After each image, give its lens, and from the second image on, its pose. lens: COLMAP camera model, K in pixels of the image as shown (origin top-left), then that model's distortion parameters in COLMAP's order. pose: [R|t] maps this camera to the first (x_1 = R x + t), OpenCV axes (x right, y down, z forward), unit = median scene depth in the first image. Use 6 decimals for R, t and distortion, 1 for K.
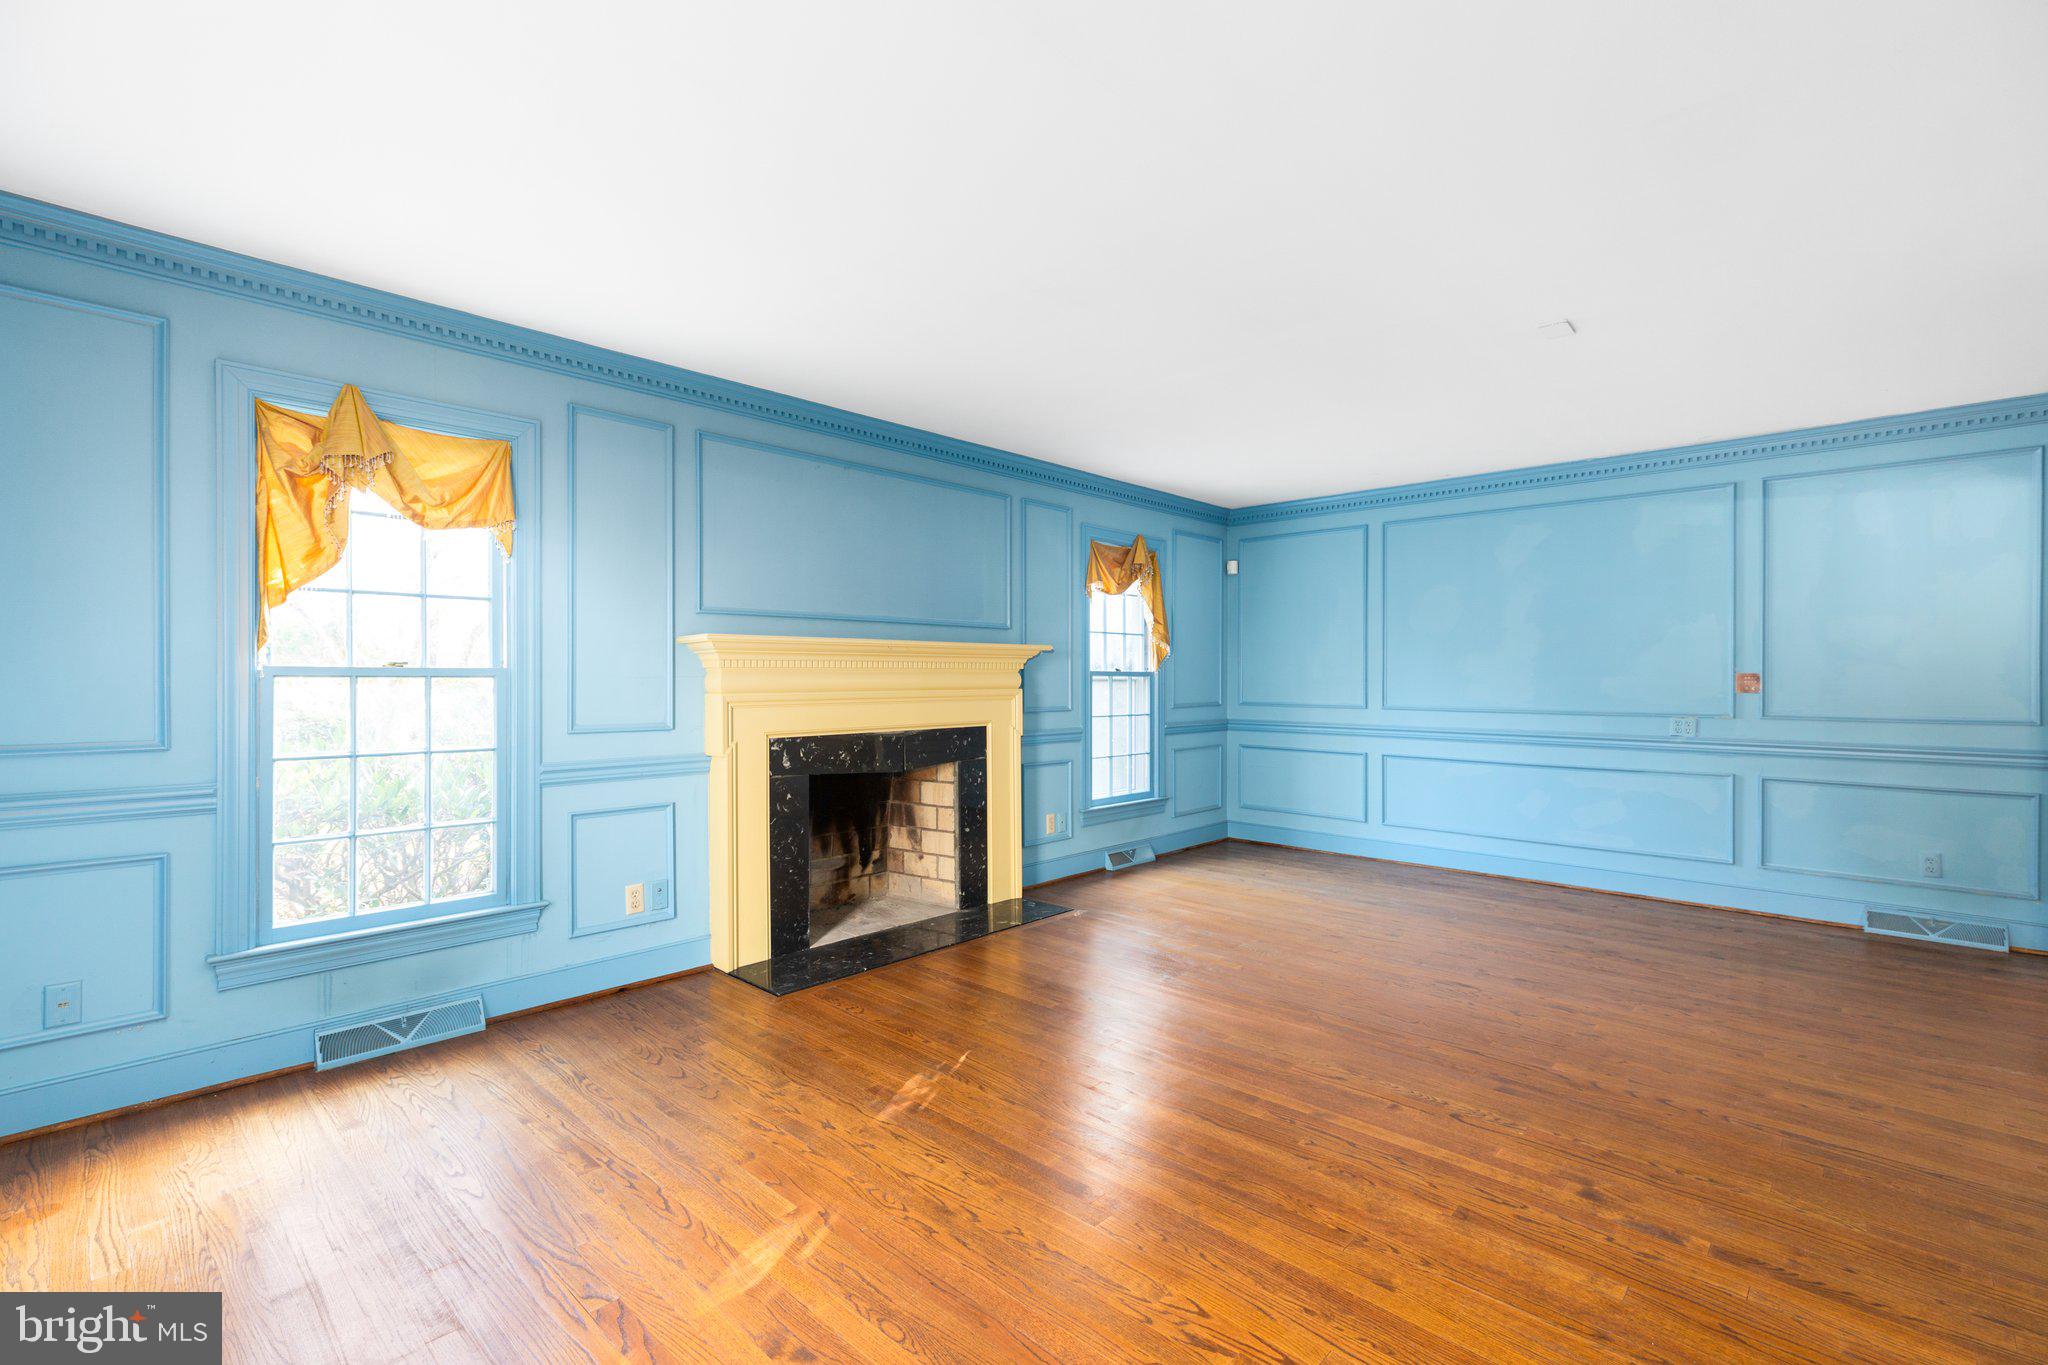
lens RADIAL K [[916.2, 0, 1026.0], [0, 916.2, 678.6], [0, 0, 1]] dist [0.013633, -0.000832]
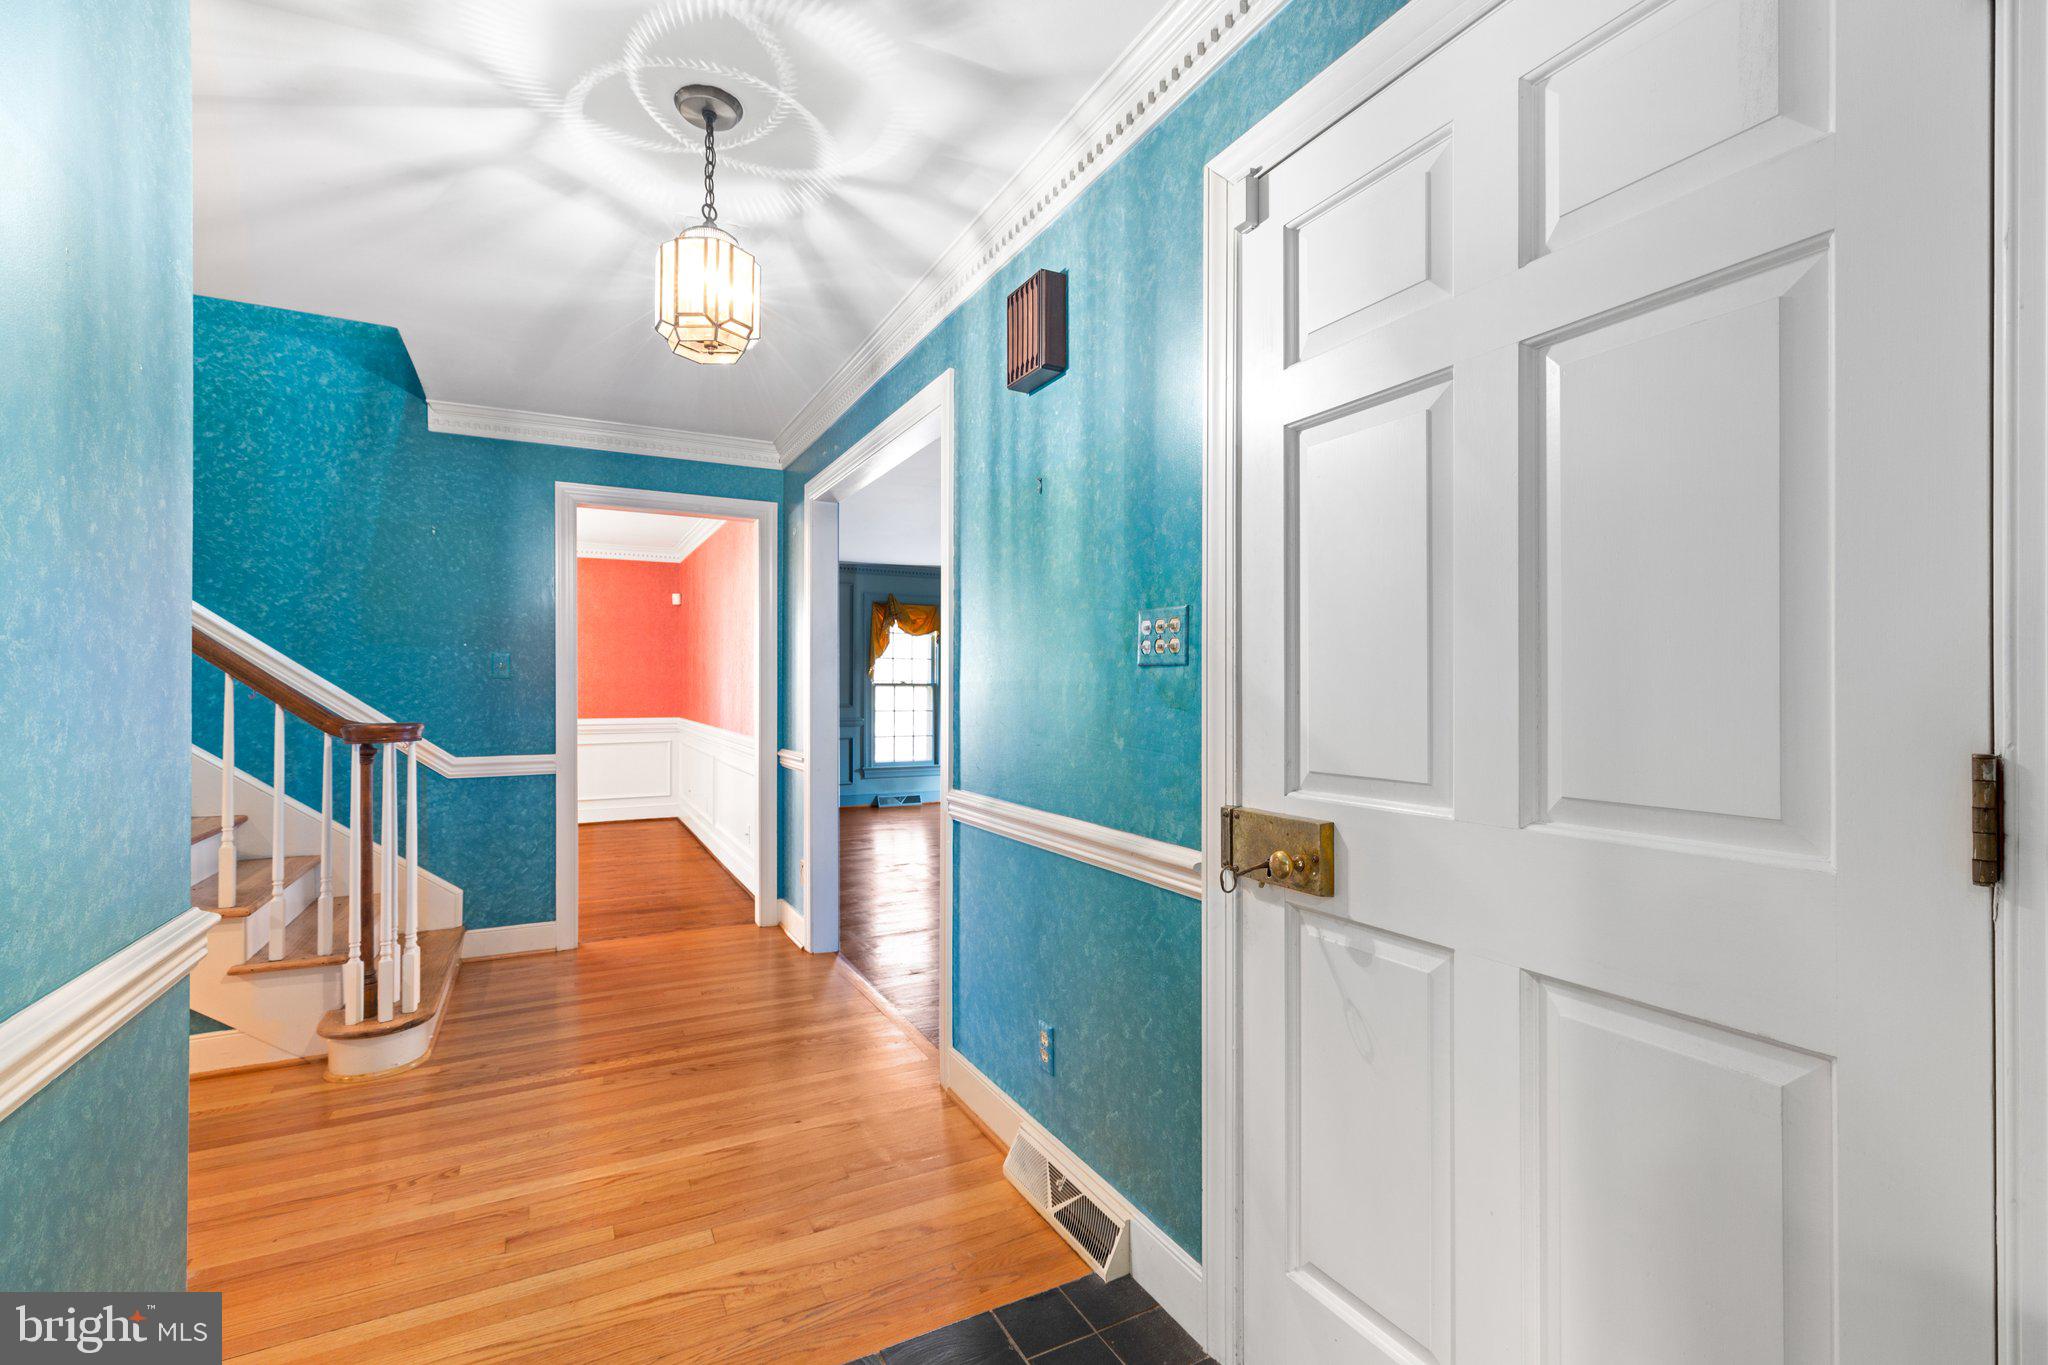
lens RADIAL K [[916.2, 0, 1026.8], [0, 916.2, 681.1], [0, 0, 1]] dist [0.013633, -0.000832]
pose [[-0.349352, -0.005087, -0.936978, 1.565245], [-0.003892, 0.999985, -0.003978, -0.007333], [0.936984, 0.002257, -0.349366, 1.796229]]
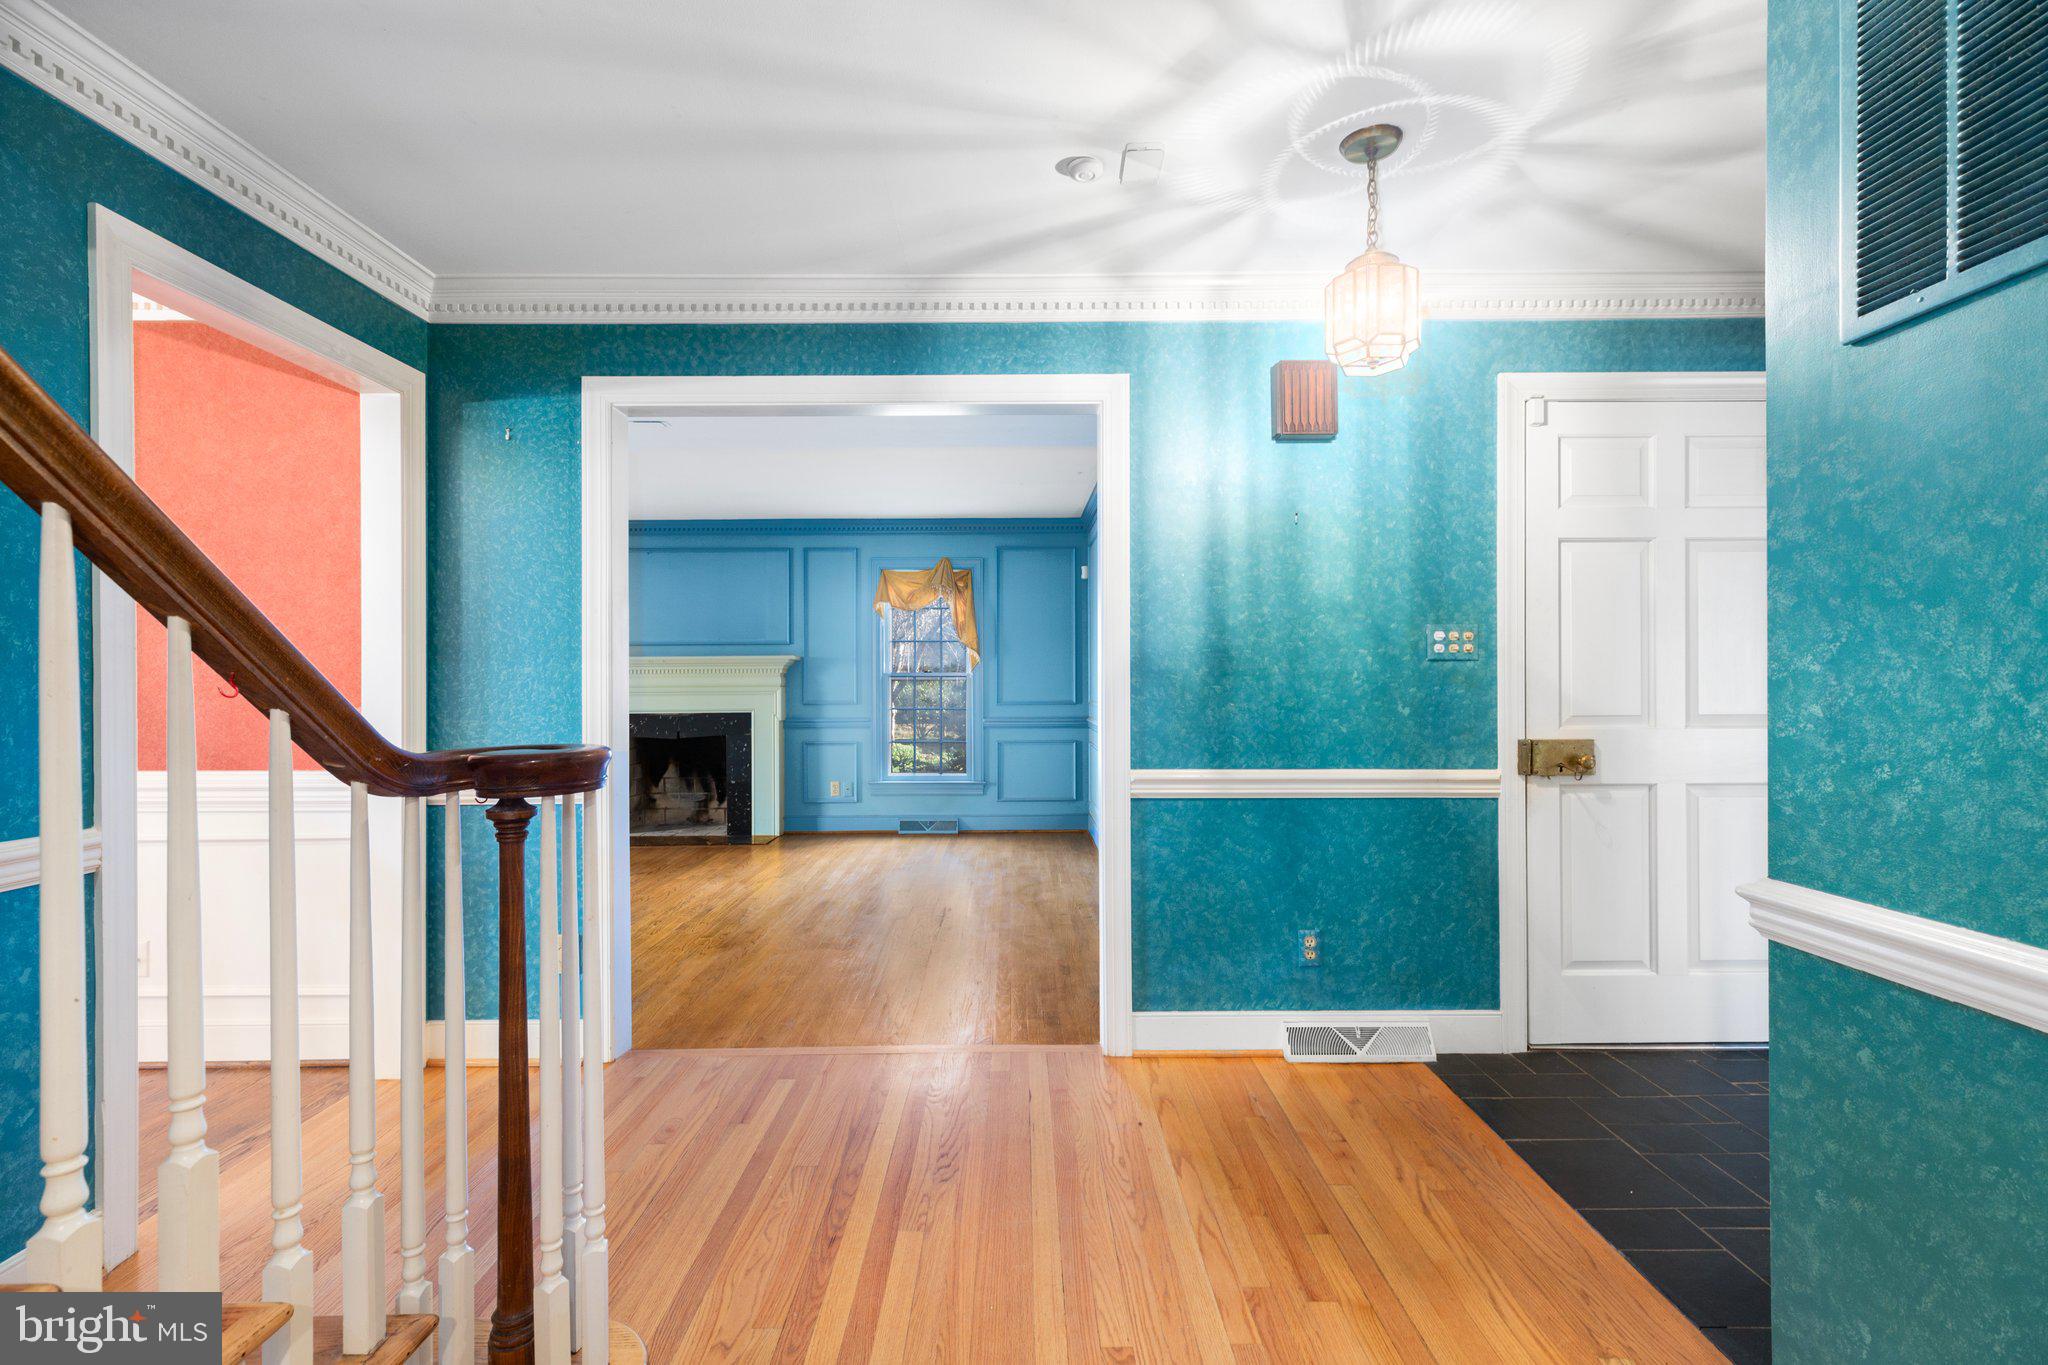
lens RADIAL K [[916.2, 0, 1024.9], [0, 916.2, 681.6], [0, 0, 1]] dist [0.013633, -0.000832]
pose [[0.678932, -0.003427, -0.734193, 1.318583], [0.001009, 0.999993, -0.003735, 0.009404], [0.734200, 0.001795, 0.678931, 0.337610]]
